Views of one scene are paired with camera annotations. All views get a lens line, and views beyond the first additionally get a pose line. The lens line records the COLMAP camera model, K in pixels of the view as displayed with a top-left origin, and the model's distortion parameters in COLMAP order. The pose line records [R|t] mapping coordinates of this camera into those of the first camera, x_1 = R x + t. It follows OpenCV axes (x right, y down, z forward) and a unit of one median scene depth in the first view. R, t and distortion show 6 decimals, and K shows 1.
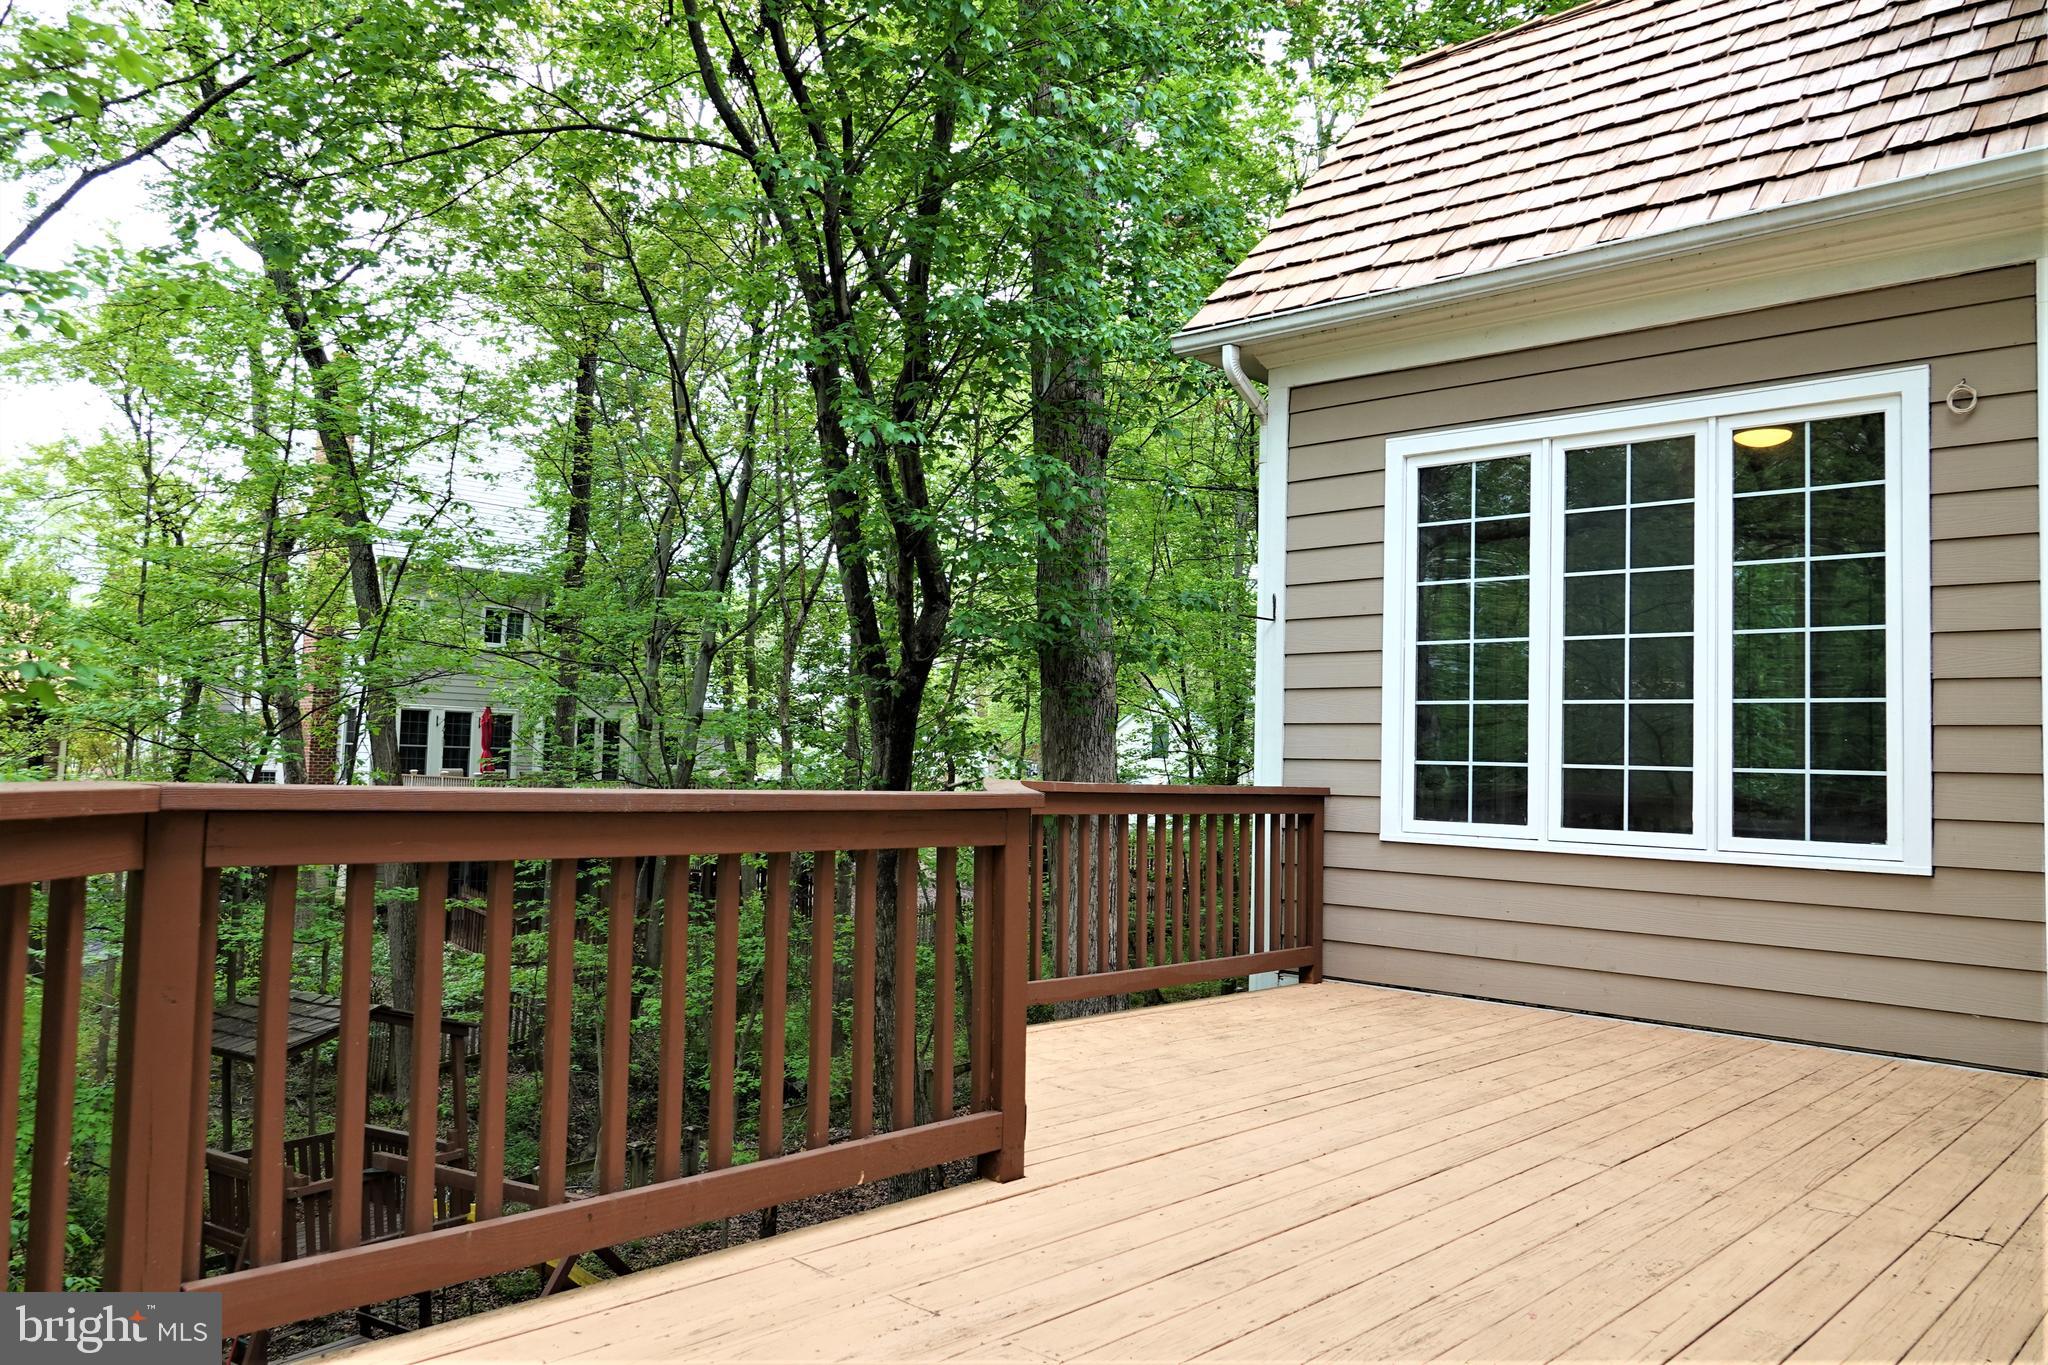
lens RADIAL K [[1464.2, 0, 1022.6], [0, 1464.2, 686.7], [0, 0, 1]] dist [0.005106, -0.000911]
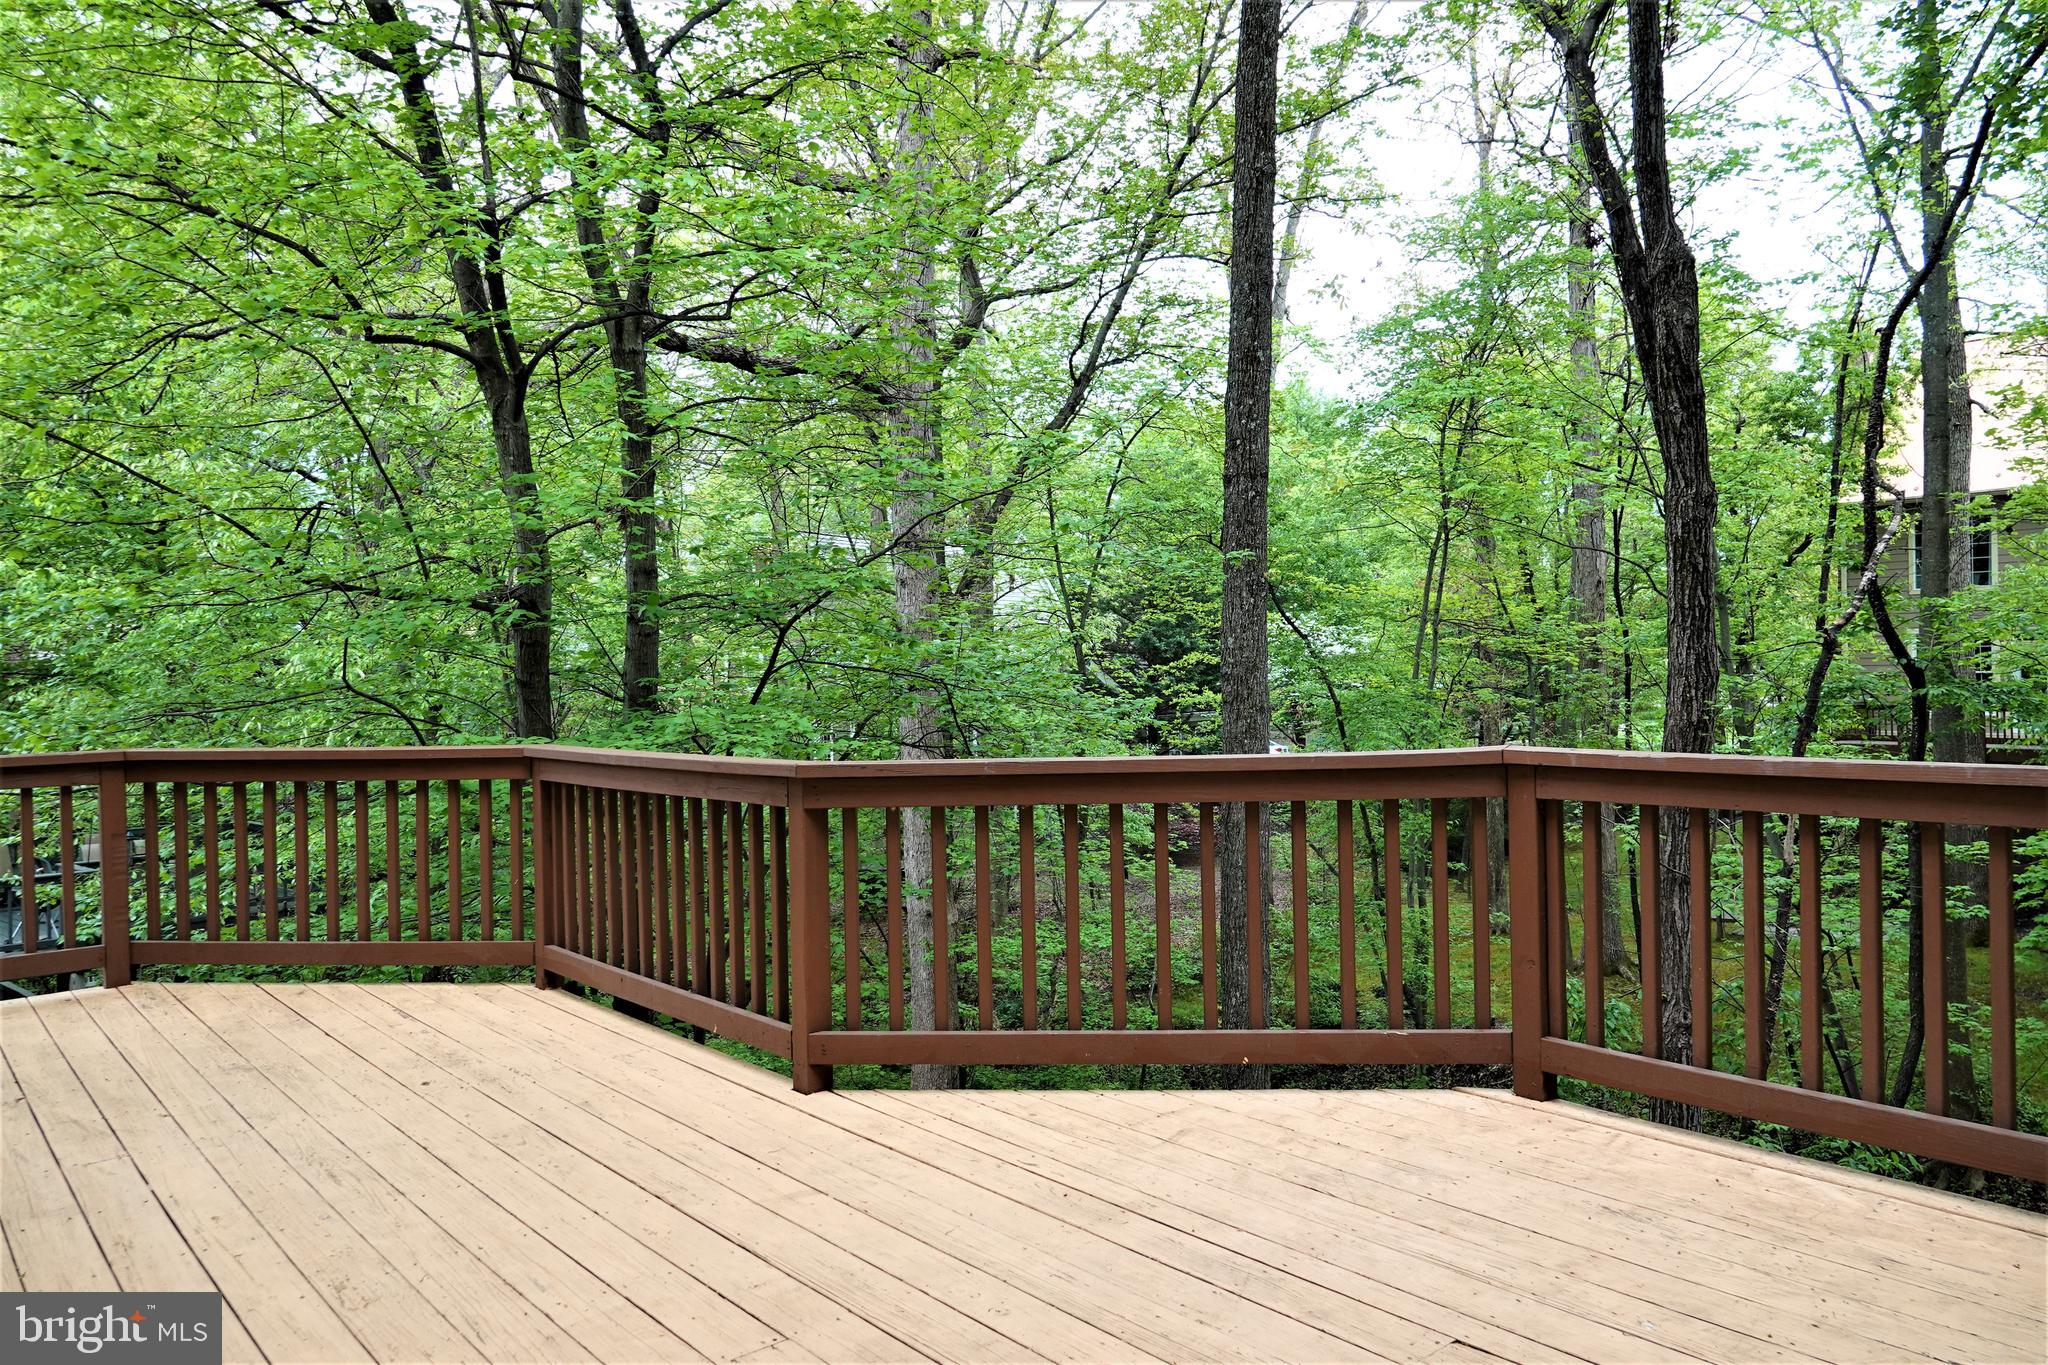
lens RADIAL K [[1464.2, 0, 1022.8], [0, 1464.2, 687.0], [0, 0, 1]] dist [0.005106, -0.000911]
pose [[-0.130056, -0.017582, -0.991351, 1.275151], [0.072035, 0.997033, -0.027133, 0.073342], [0.988886, -0.074941, -0.128403, 1.537476]]
